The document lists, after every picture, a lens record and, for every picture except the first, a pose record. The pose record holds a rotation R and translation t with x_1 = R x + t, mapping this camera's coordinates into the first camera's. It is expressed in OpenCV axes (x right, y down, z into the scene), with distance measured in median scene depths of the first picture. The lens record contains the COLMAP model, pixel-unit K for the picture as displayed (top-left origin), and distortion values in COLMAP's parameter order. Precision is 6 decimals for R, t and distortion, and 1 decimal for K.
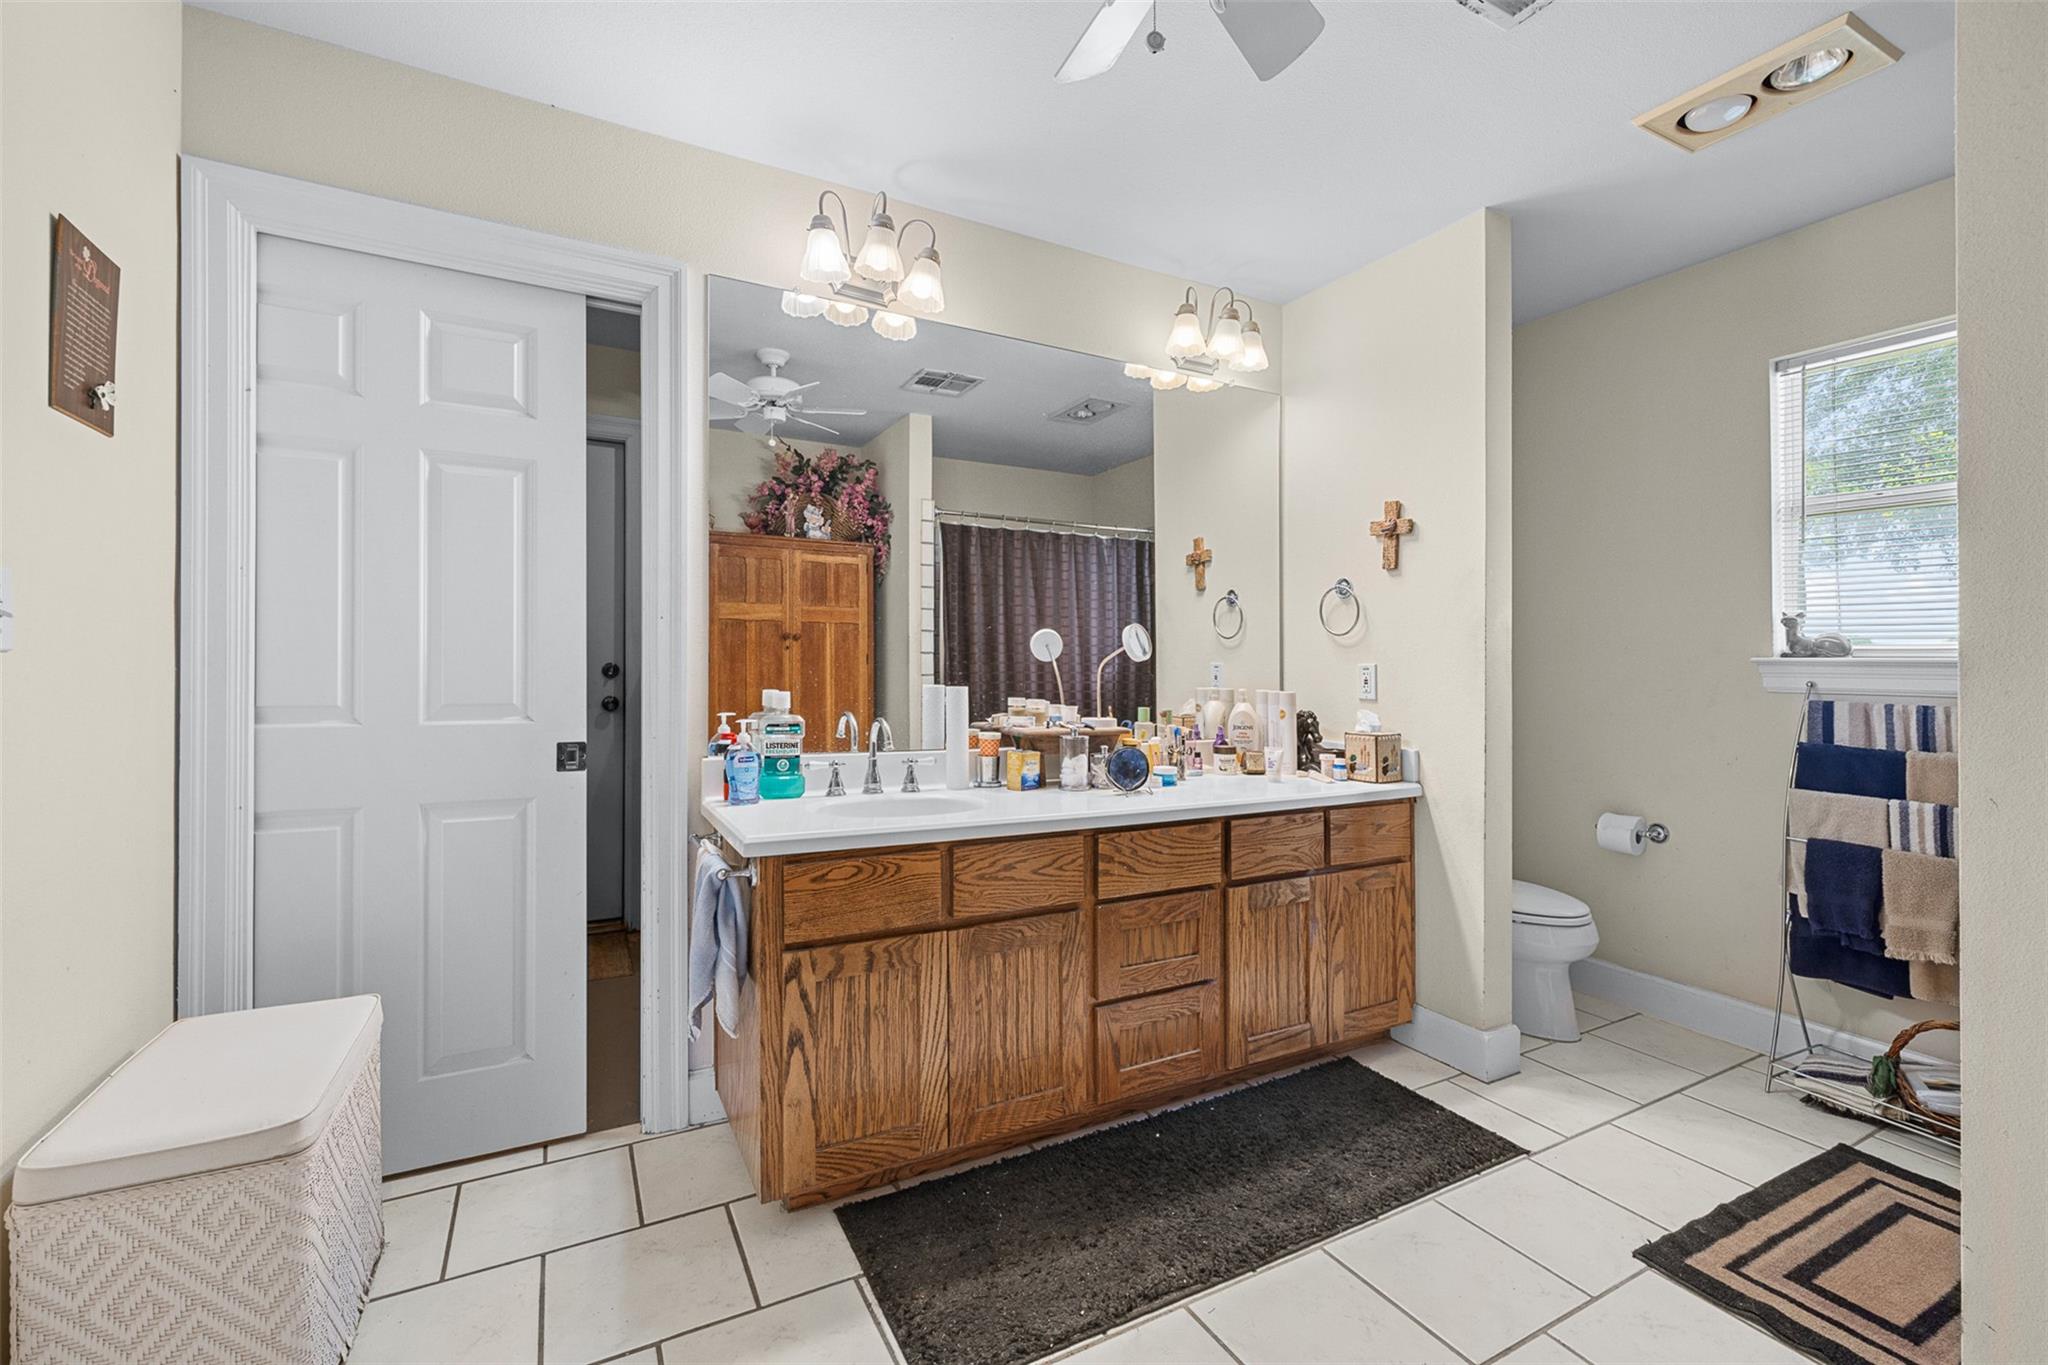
lens RADIAL K [[879.0, 0, 1021.8], [0, 879.0, 618.6], [0, 0, 1]] dist [0.001554, 0.000094]
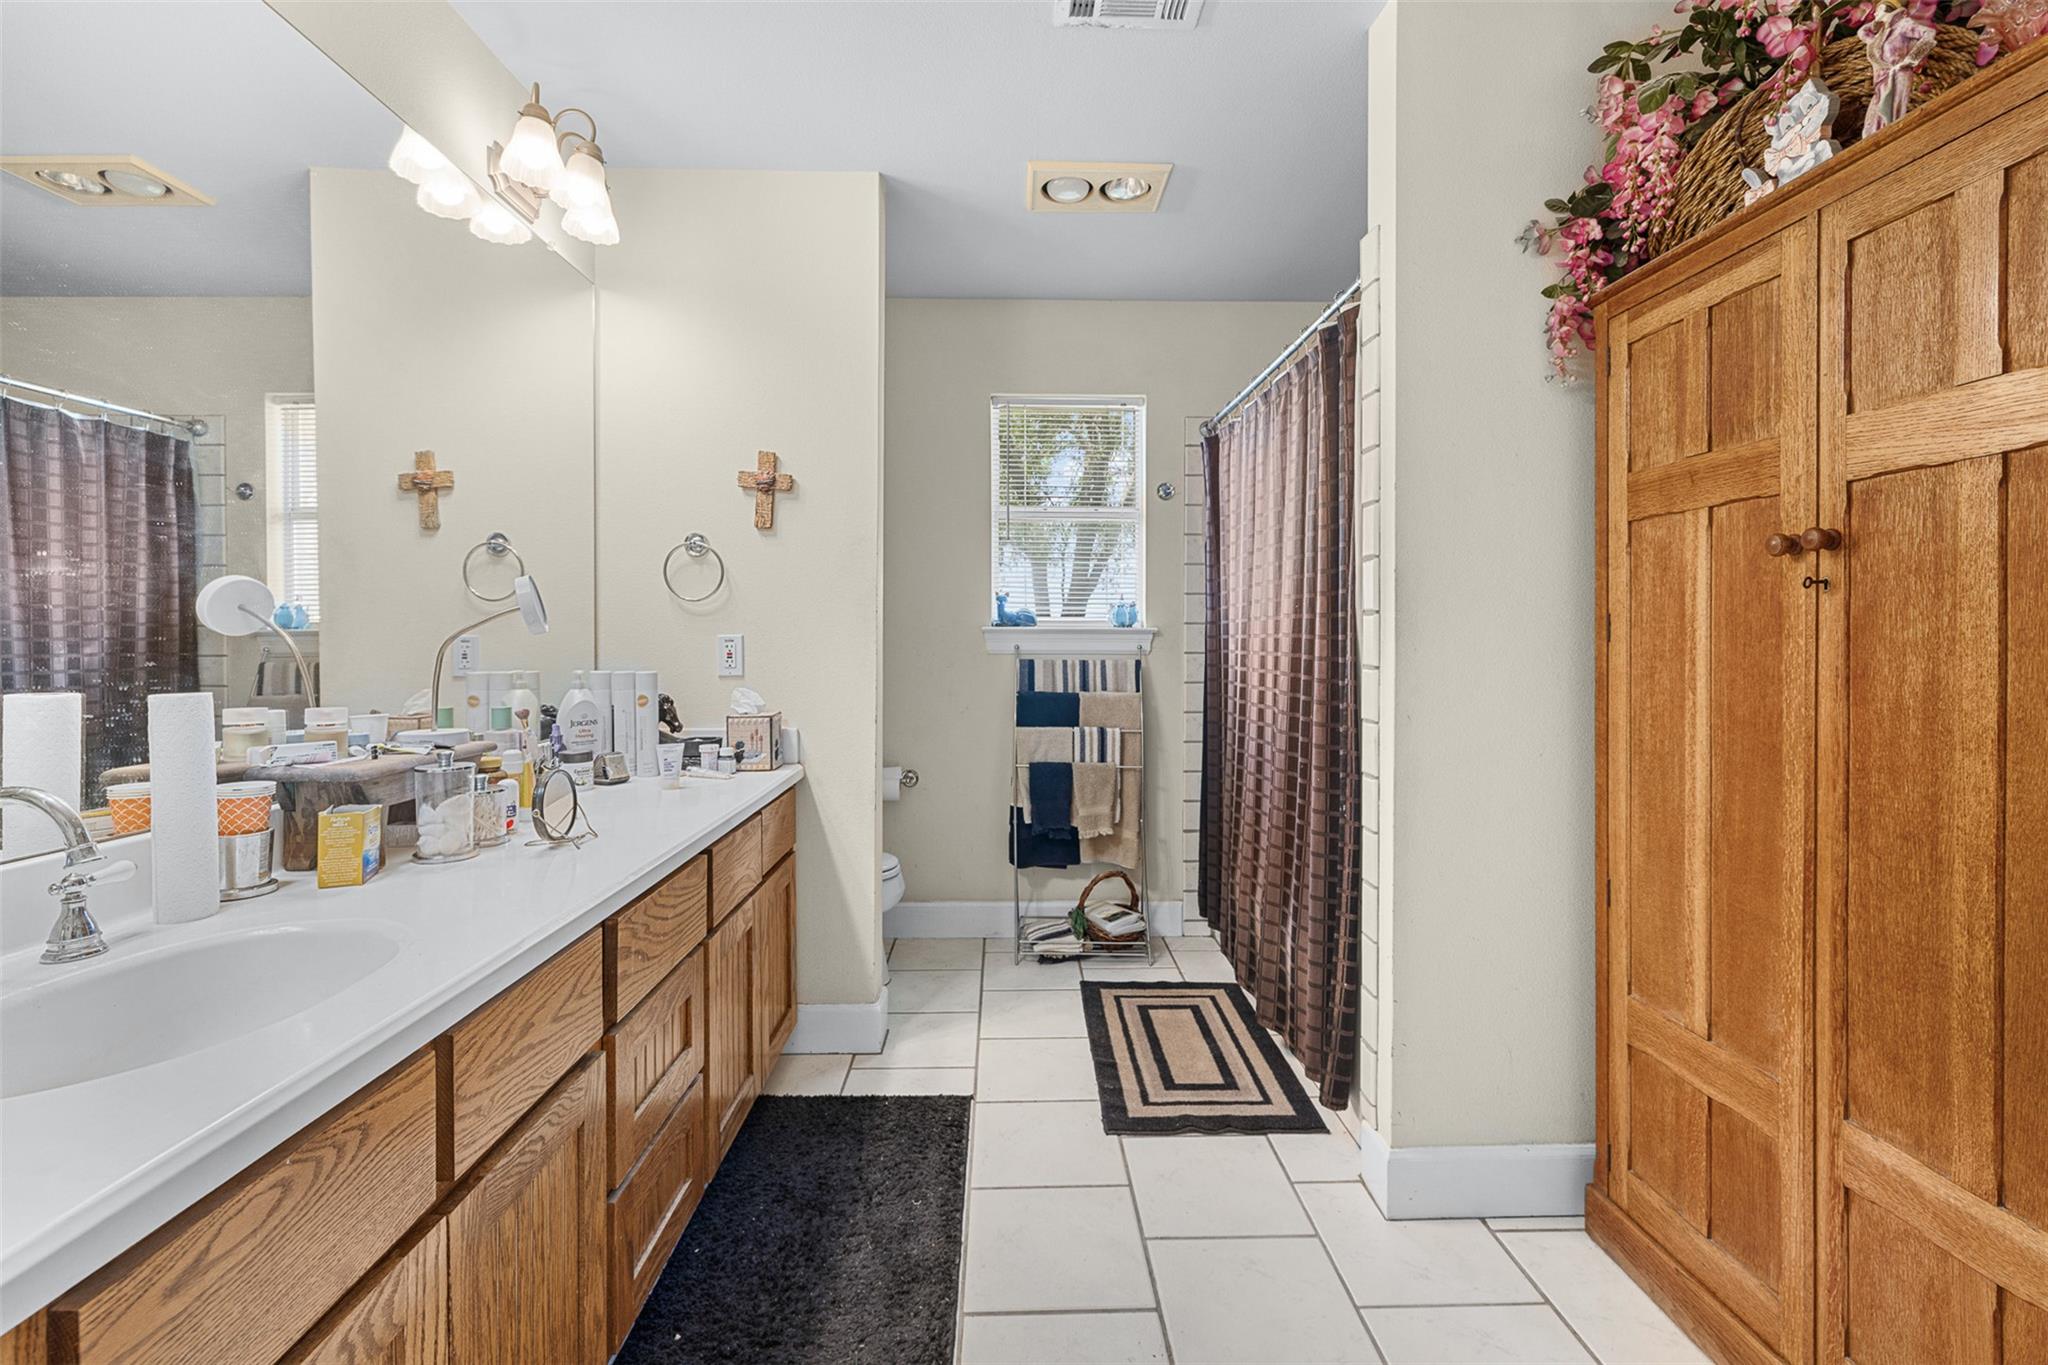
lens RADIAL K [[879.0, 0, 1021.8], [0, 879.0, 618.6], [0, 0, 1]] dist [0.001554, 0.000094]
pose [[0.452701, 0.007046, 0.891635, -0.285803], [-0.038639, 0.999184, 0.011722, 0.016672], [-0.890825, -0.039759, 0.452604, 0.412802]]
